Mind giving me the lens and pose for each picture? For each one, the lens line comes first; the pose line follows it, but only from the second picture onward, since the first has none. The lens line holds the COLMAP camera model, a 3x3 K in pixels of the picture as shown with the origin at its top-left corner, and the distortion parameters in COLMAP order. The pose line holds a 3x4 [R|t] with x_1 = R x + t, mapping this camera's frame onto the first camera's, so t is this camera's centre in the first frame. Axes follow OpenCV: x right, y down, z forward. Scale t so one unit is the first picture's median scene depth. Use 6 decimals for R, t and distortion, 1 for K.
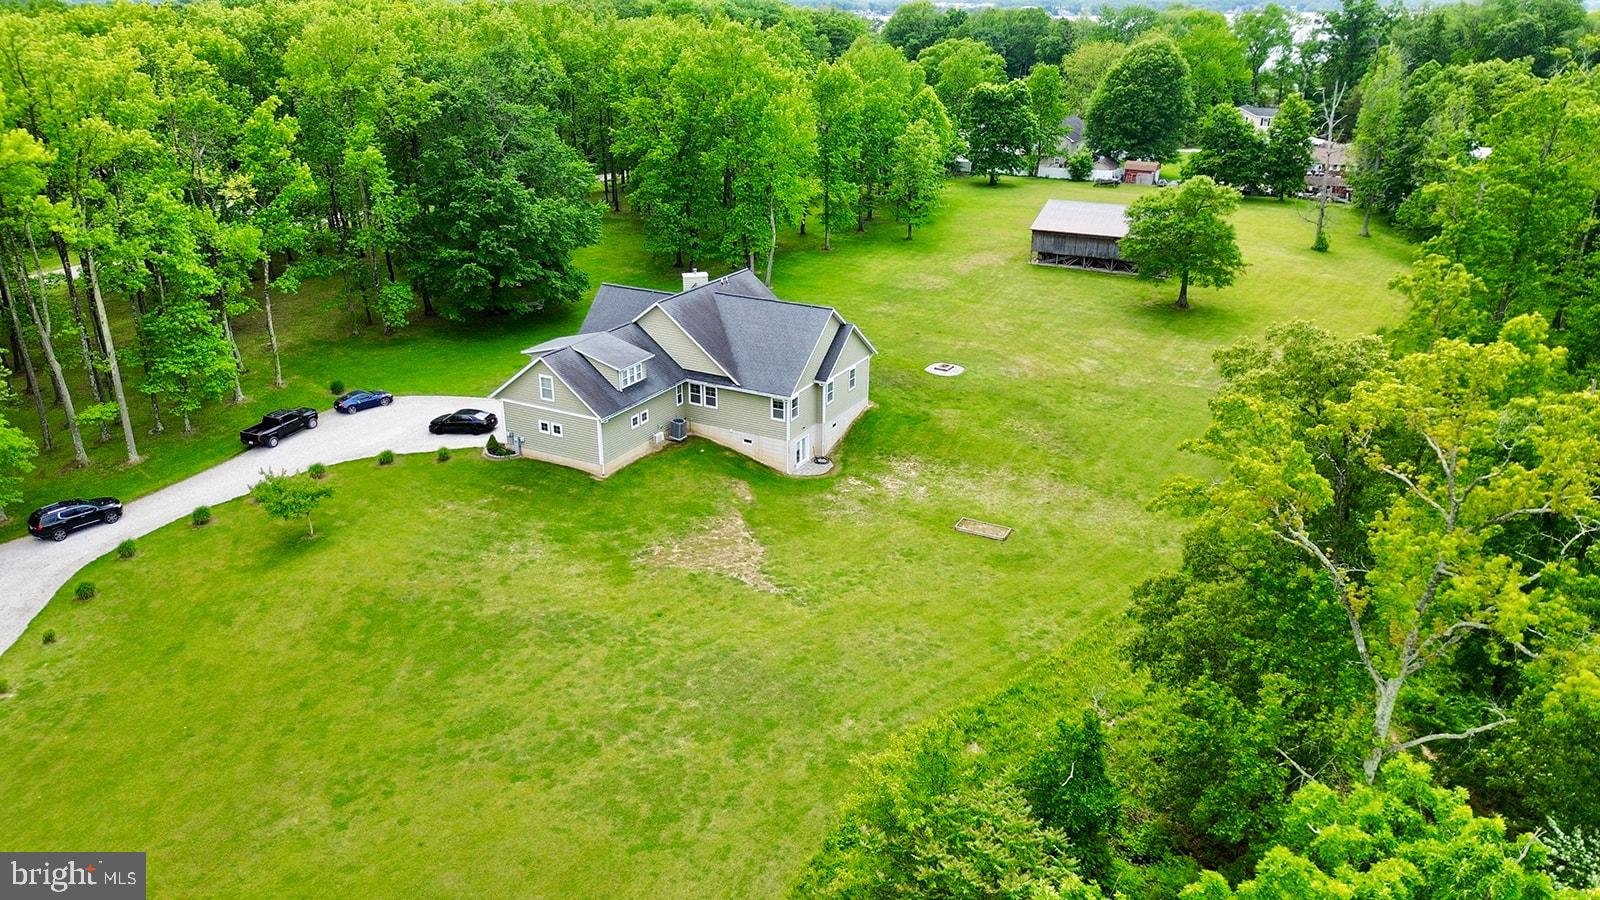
lens RADIAL K [[1133.7, 0, 803.1], [0, 1133.7, 449.0], [0, 0, 1]] dist [0.067206, -0.075619]
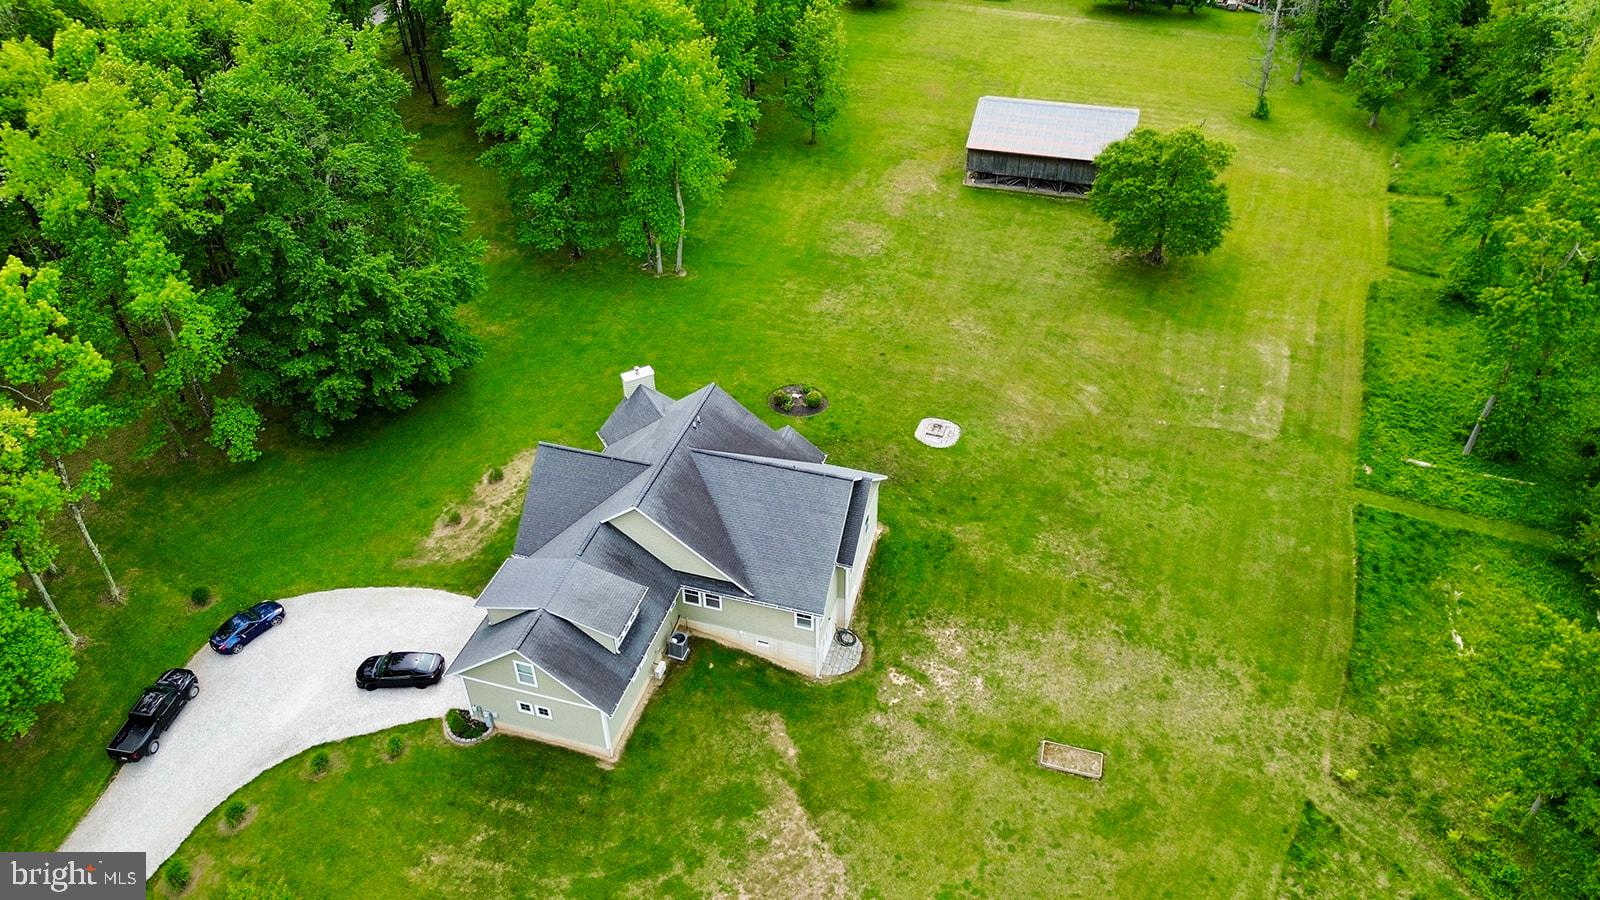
lens RADIAL K [[1133.7, 0, 804.1], [0, 1133.7, 441.0], [0, 0, 1]] dist [0.067206, -0.075619]
pose [[0.979509, -0.133494, 0.150802, -0.124746], [0.086133, 0.954504, 0.285489, -0.380720], [-0.182053, -0.266650, 0.946443, 0.248230]]
